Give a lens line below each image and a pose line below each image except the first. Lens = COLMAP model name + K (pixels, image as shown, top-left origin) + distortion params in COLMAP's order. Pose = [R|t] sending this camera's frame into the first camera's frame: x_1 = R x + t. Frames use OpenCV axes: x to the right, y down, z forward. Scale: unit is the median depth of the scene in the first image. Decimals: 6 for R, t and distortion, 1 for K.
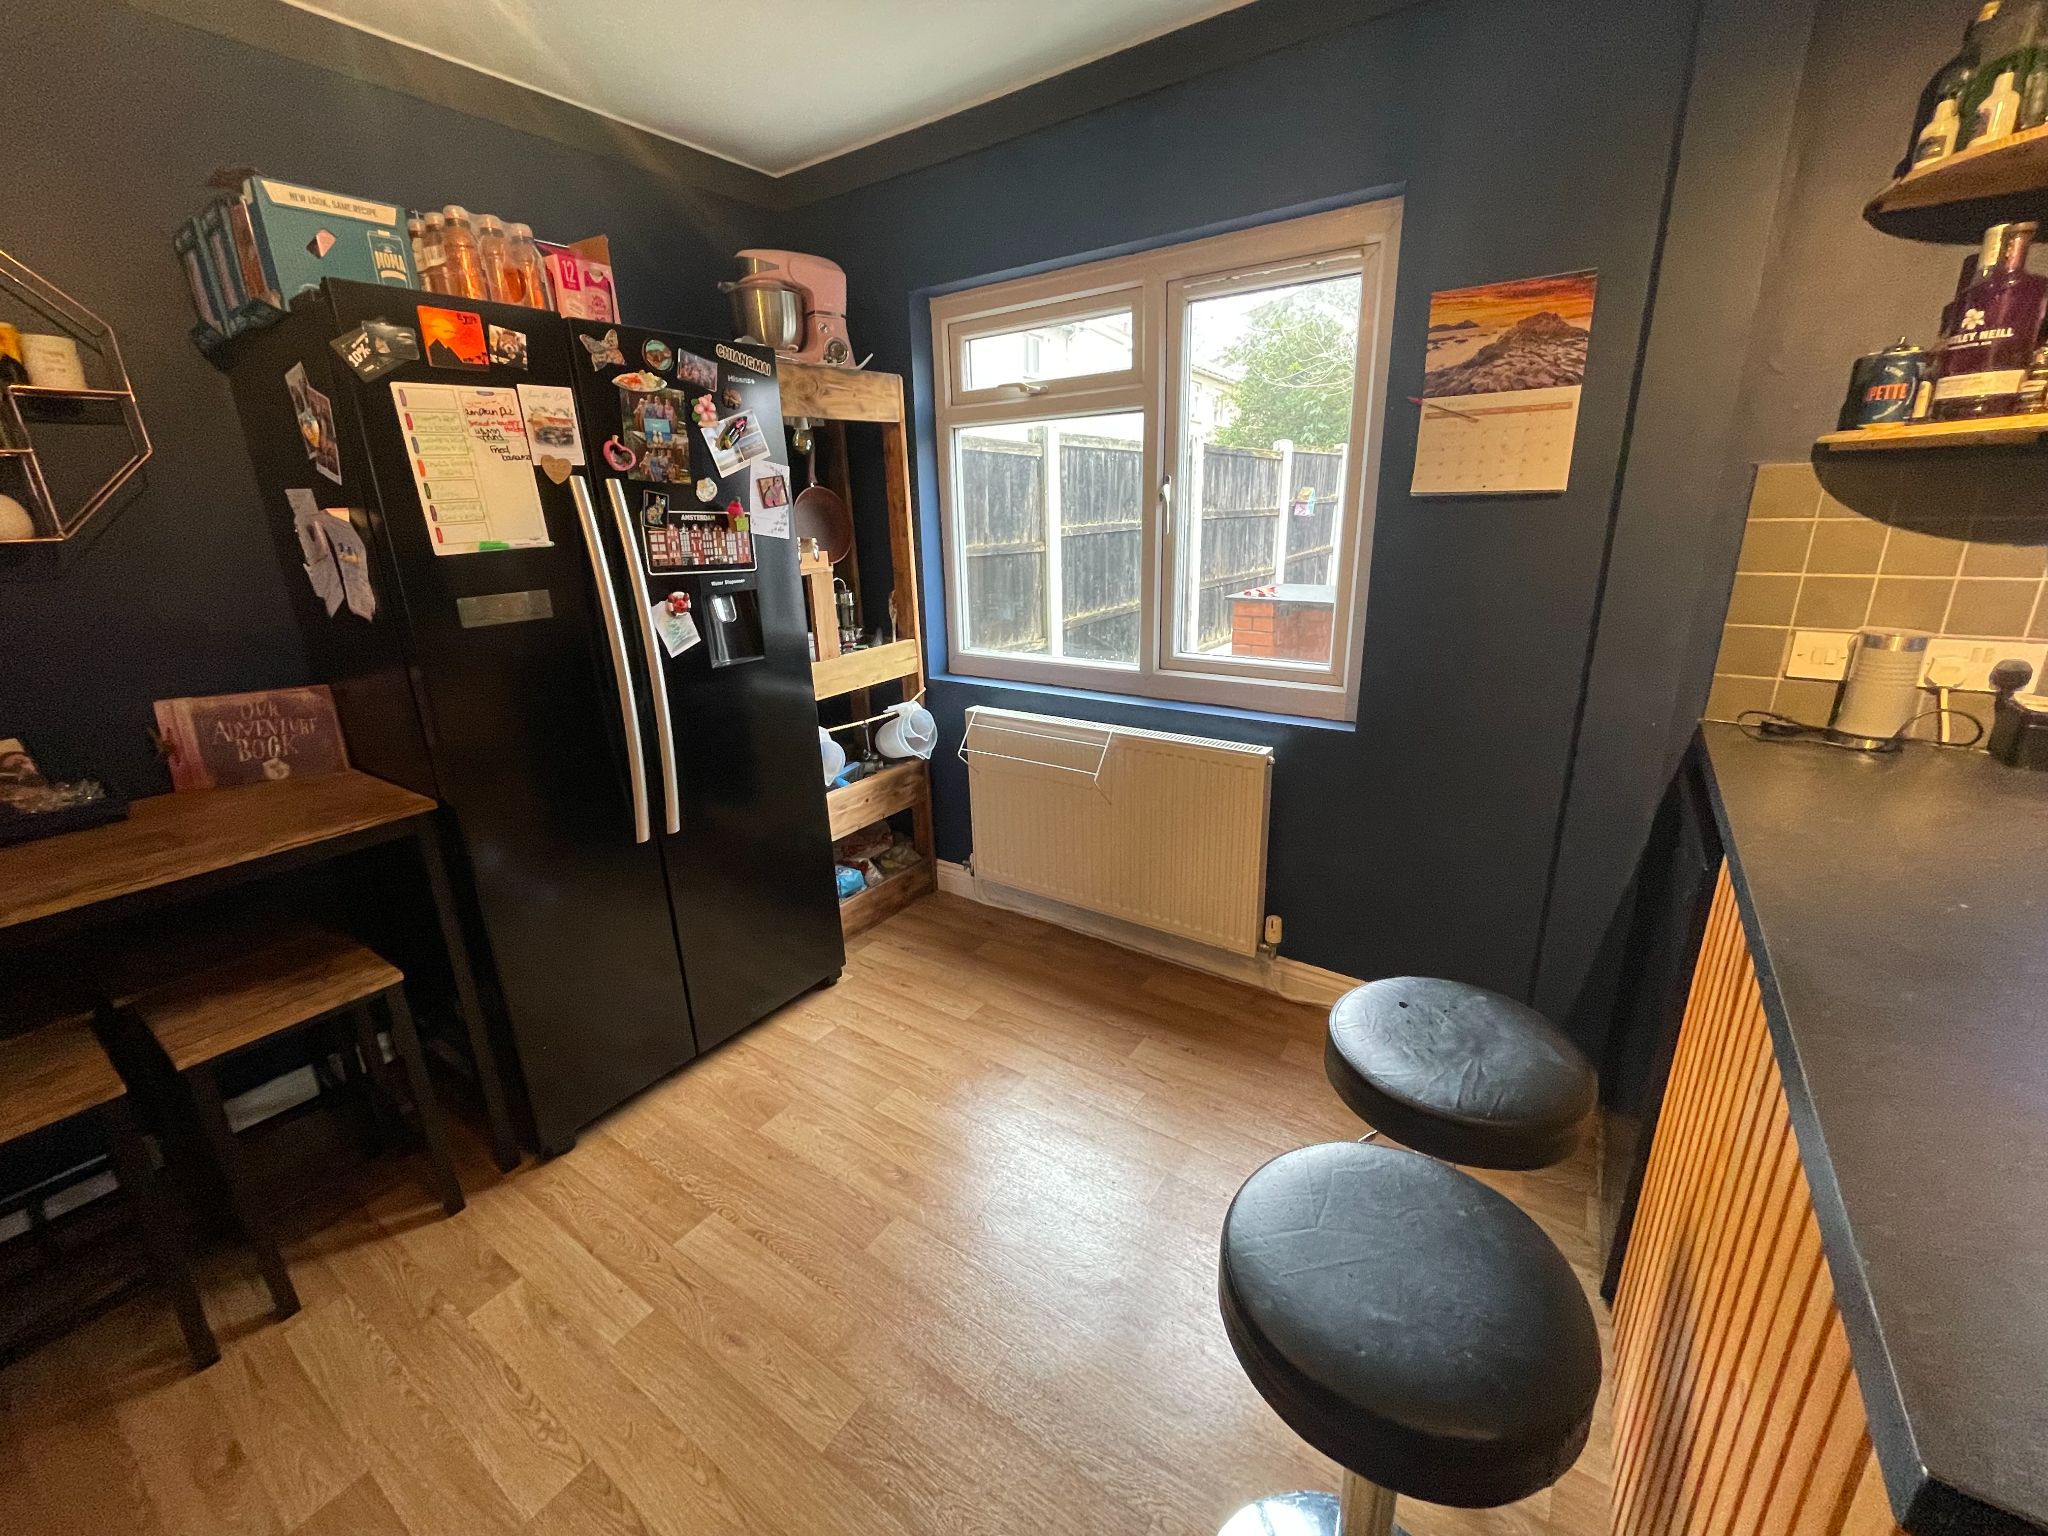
lens RADIAL K [[822.6, 0, 1033.3], [0, 822.6, 752.8], [0, 0, 1]] dist [-0.002556, -0.000214]
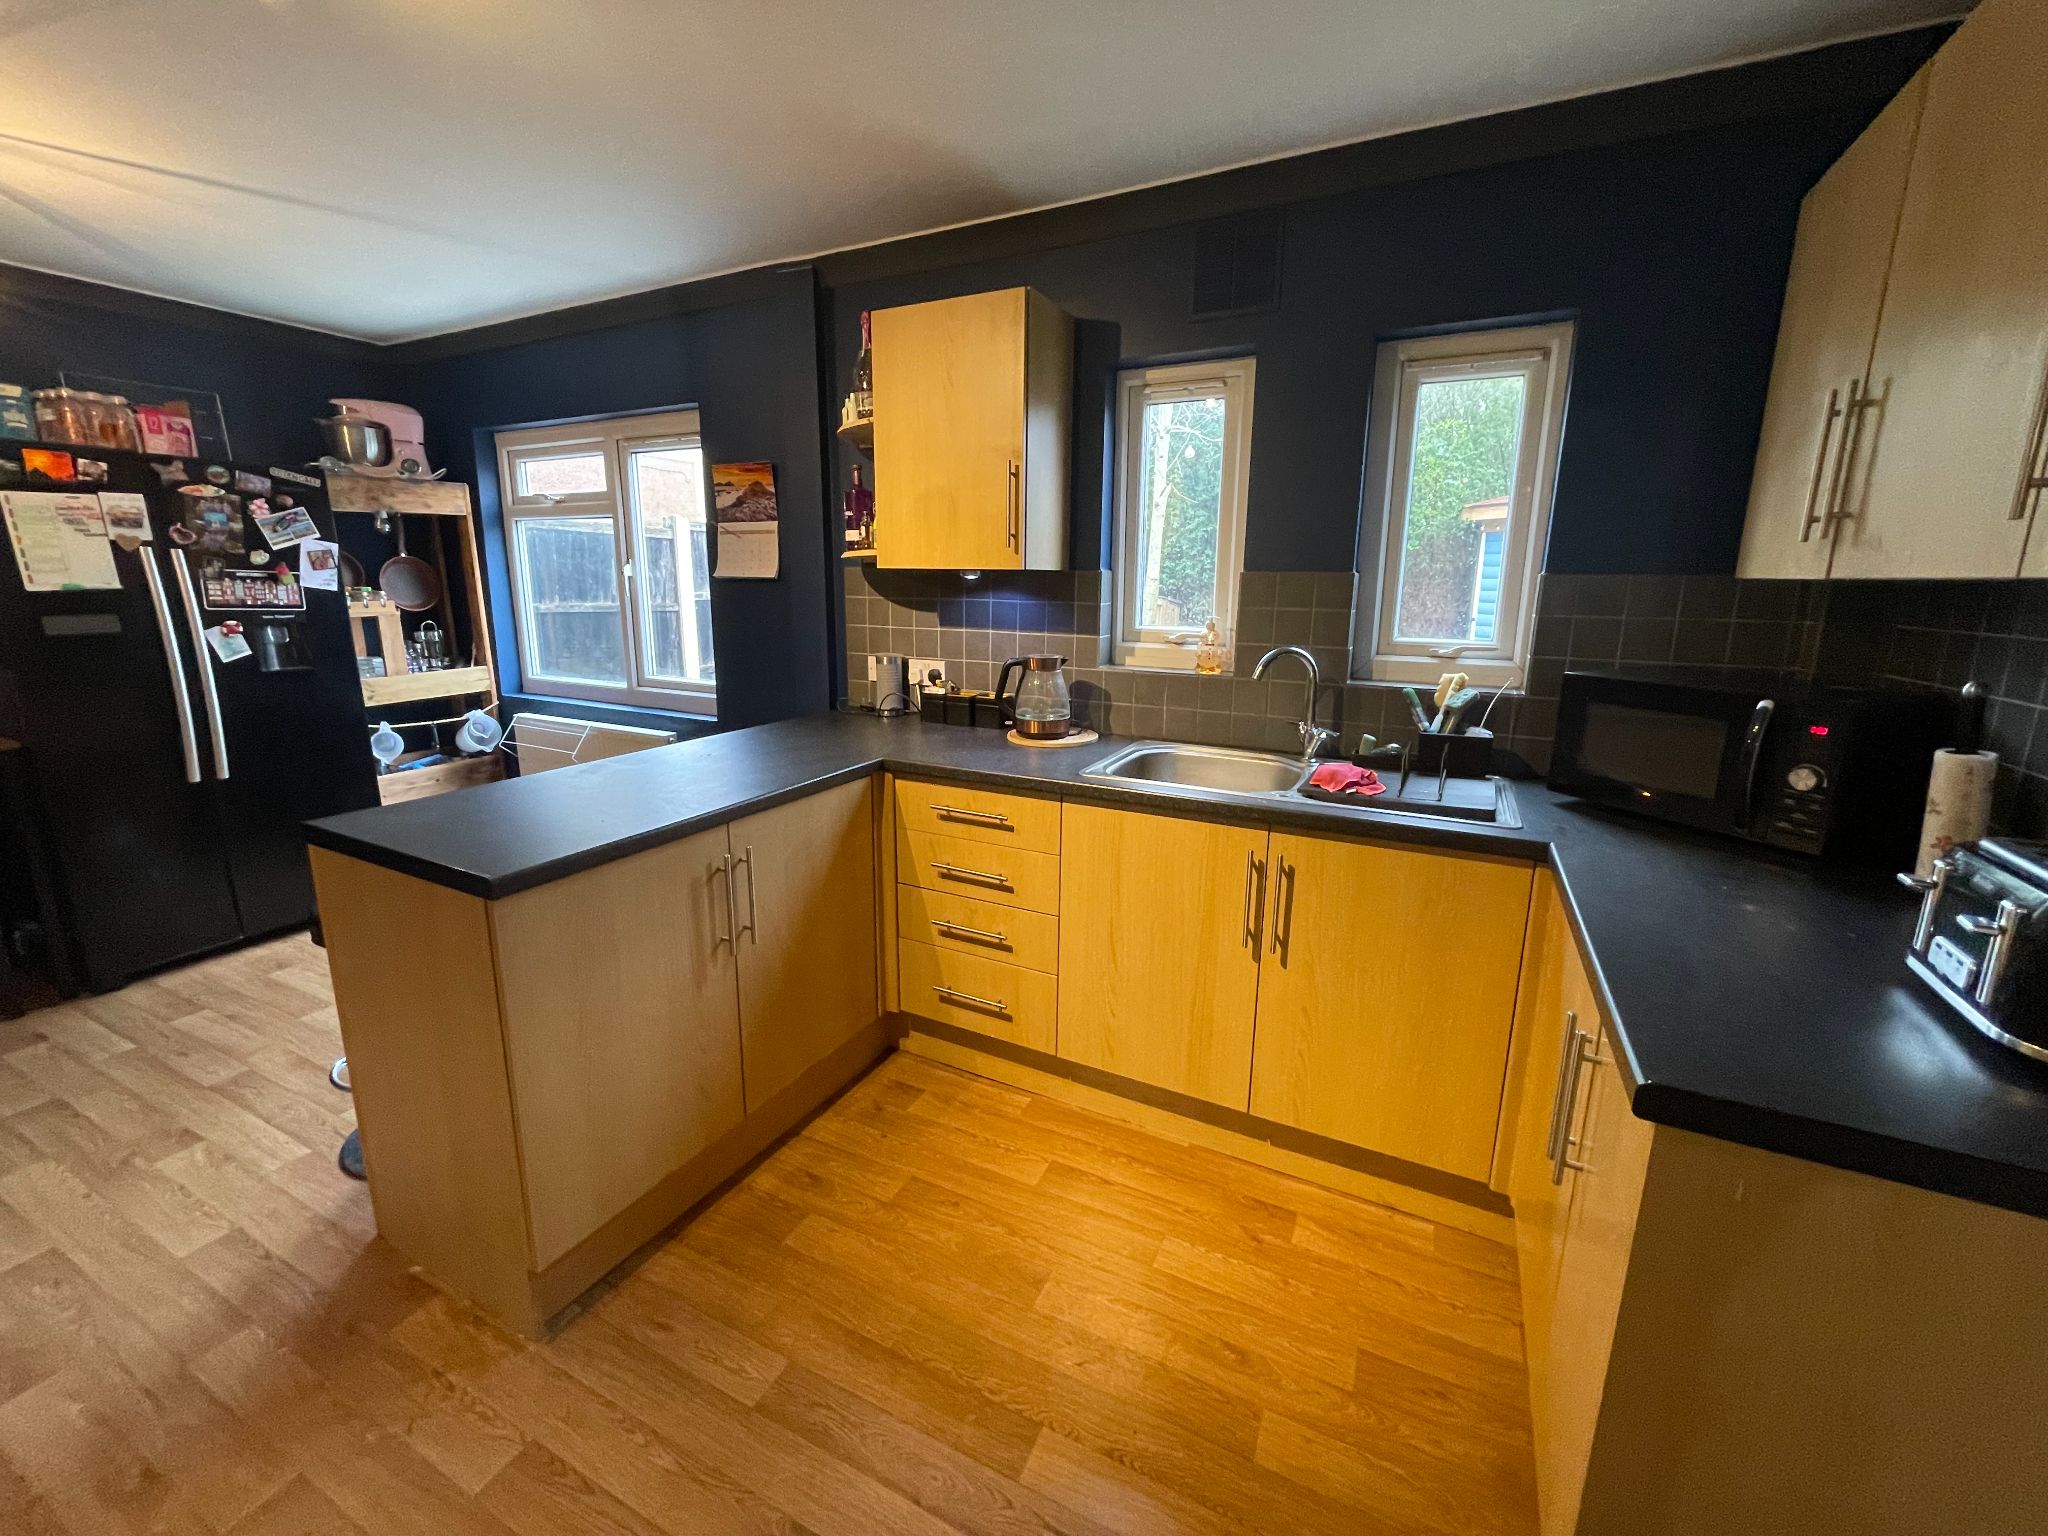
lens RADIAL K [[822.6, 0, 1032.3], [0, 822.6, 754.9], [0, 0, 1]] dist [-0.002556, -0.000214]
pose [[0.990083, 0.007825, 0.140266, 0.858594], [0.003487, 0.996771, -0.080223, 0.187768], [-0.140440, 0.079917, 0.986859, -0.728645]]
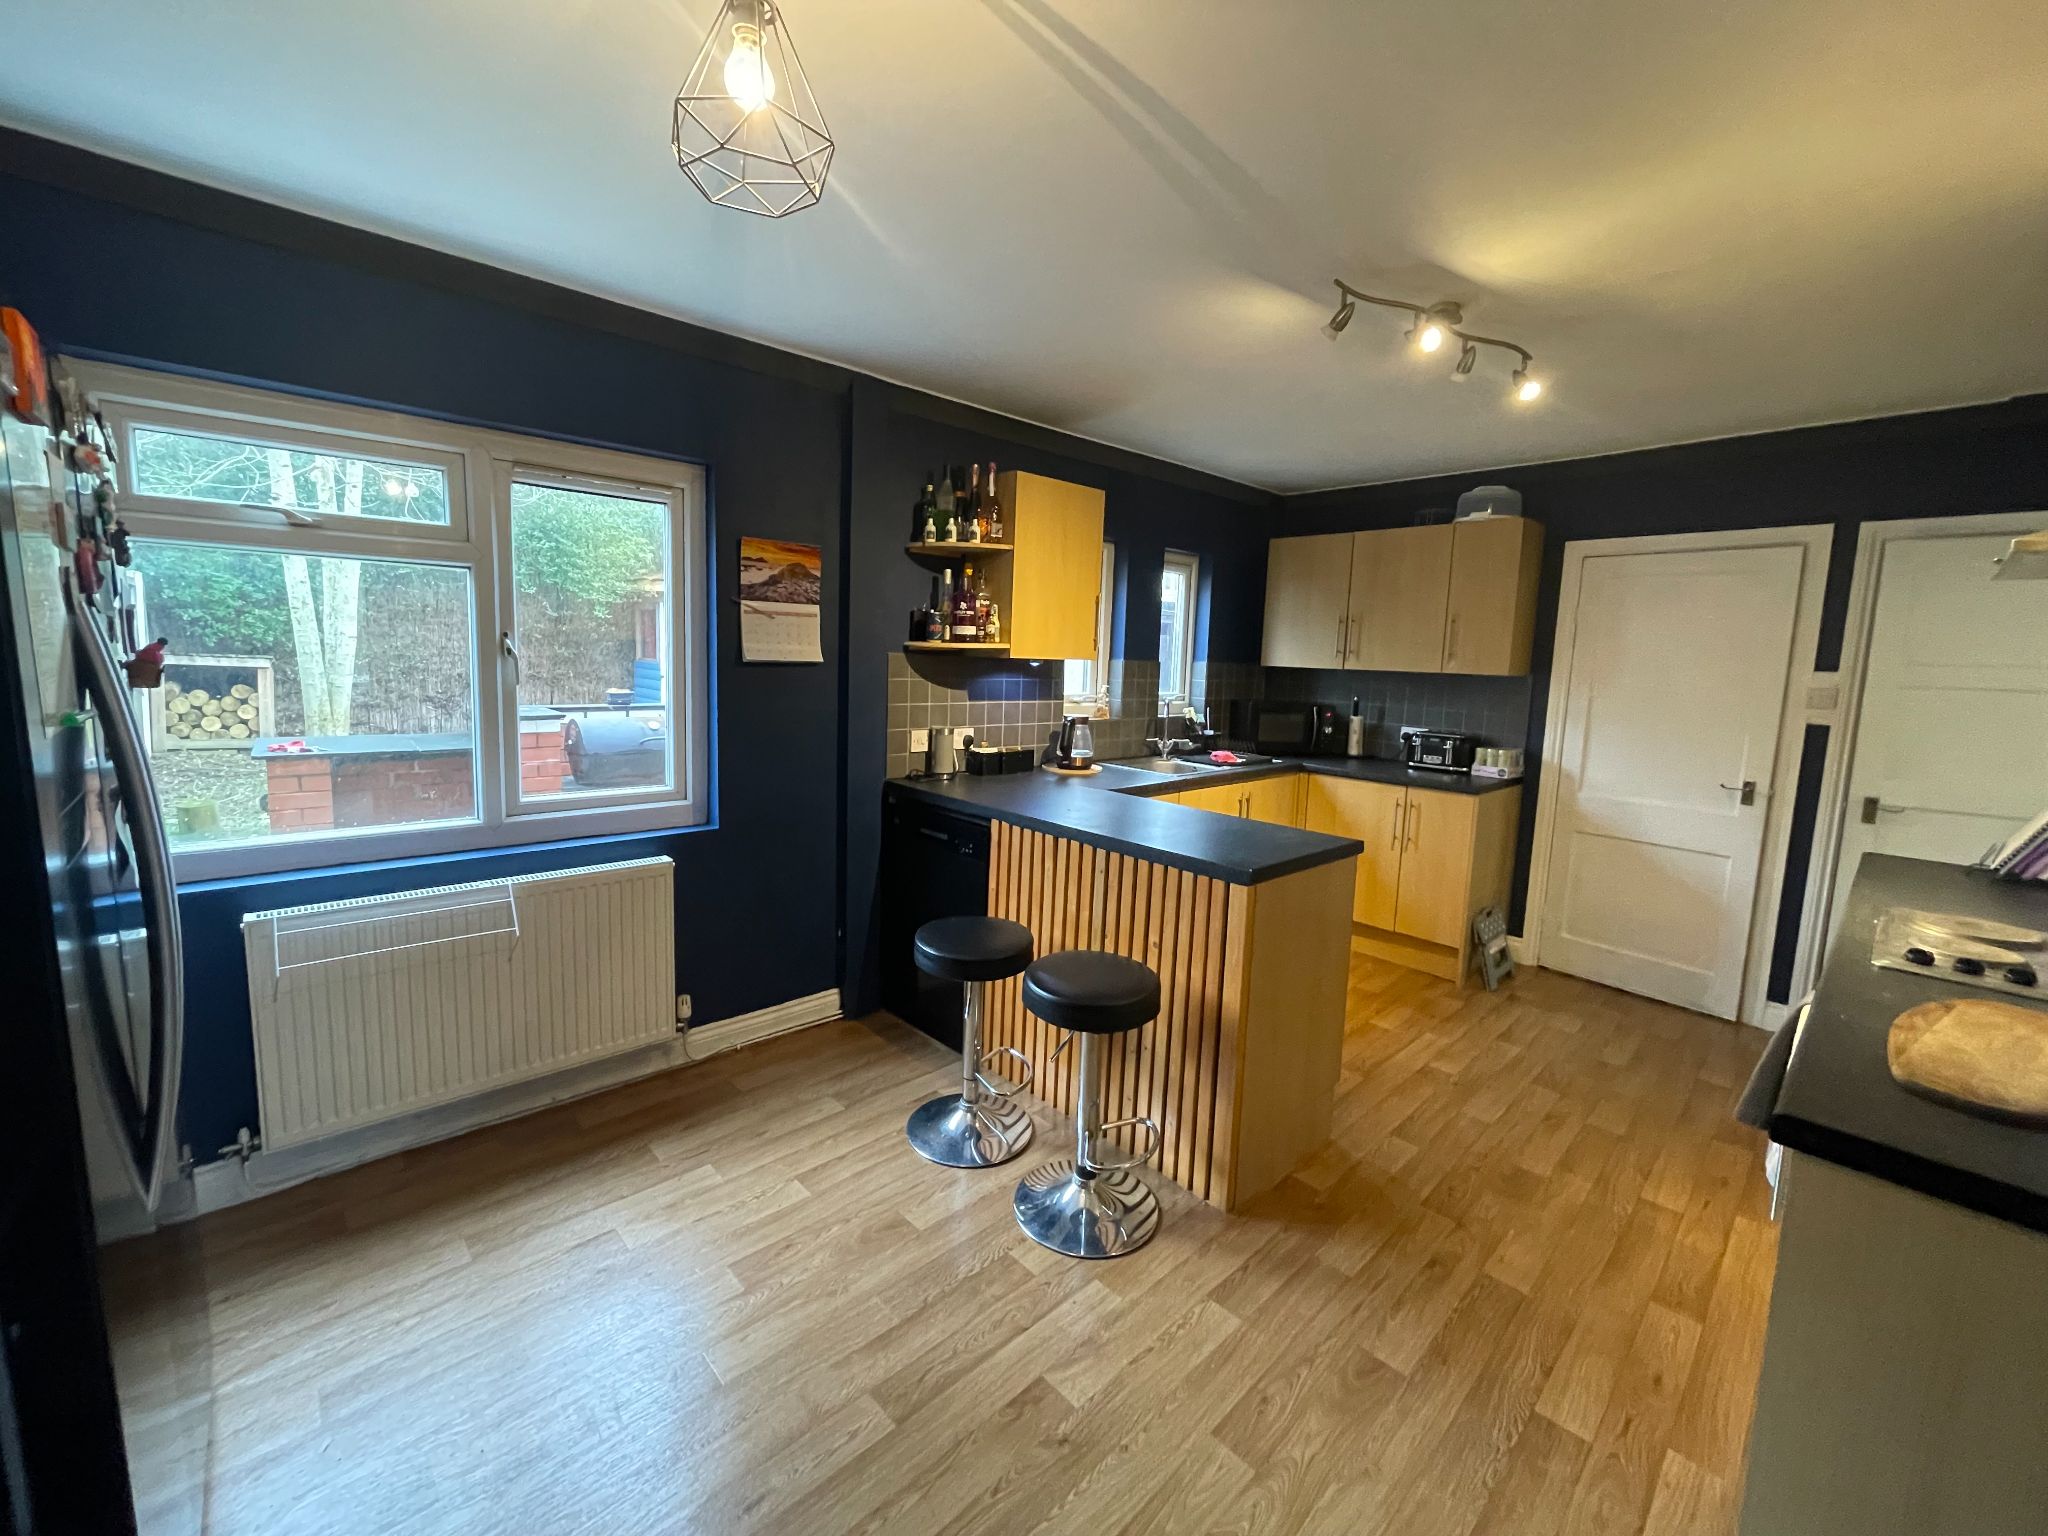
lens RADIAL K [[822.6, 0, 1022.5], [0, 822.6, 752.8], [0, 0, 1]] dist [-0.002556, -0.000214]
pose [[0.220422, -0.085506, 0.971650, -0.884318], [0.242617, 0.969649, 0.030292, -0.073393], [-0.944749, 0.229061, 0.234477, 0.207489]]
